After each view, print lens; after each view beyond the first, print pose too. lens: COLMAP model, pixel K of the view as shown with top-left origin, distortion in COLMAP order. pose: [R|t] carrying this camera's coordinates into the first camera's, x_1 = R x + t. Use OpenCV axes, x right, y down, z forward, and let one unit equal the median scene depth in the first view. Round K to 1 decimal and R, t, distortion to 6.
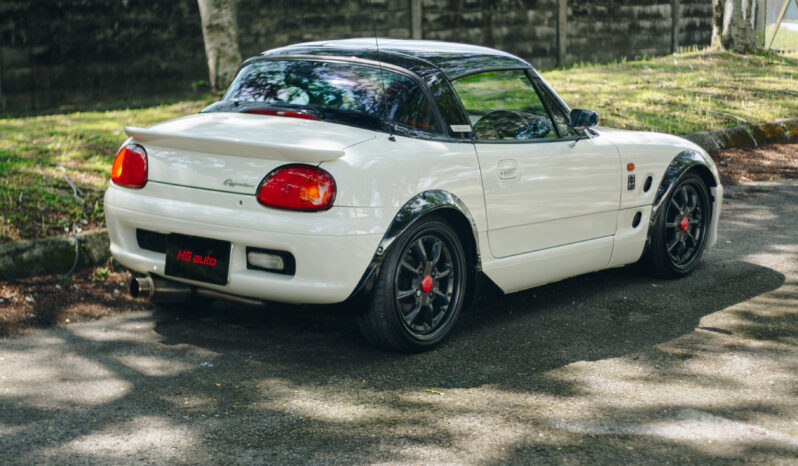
lens RADIAL K [[1766.4, 0, 431.8], [0, 1766.4, 230.6], [0, 0, 1]] dist [-0.083802, -0.034738]
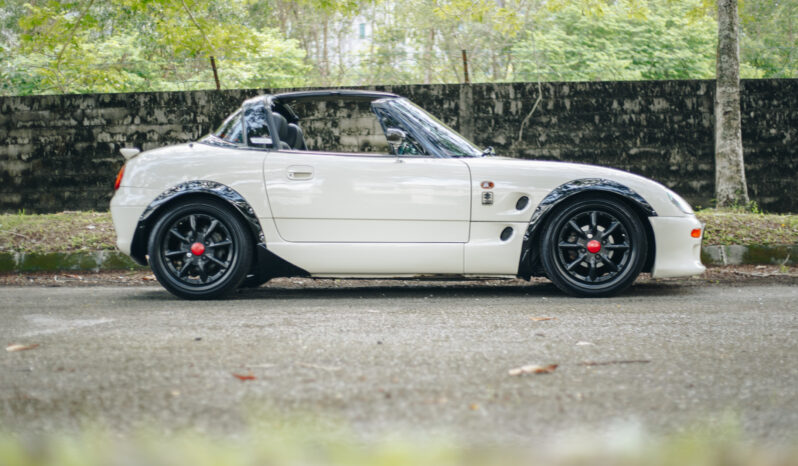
lens RADIAL K [[1222.0, 0, 399.0], [0, 1222.0, 233.0], [0, 0, 1]] dist [-0.091477, -0.041733]
pose [[0.550025, -0.015730, -0.835000, 0.774295], [-0.113482, 0.989141, -0.093386, 0.078517], [0.827402, 0.146122, 0.542268, 0.552207]]
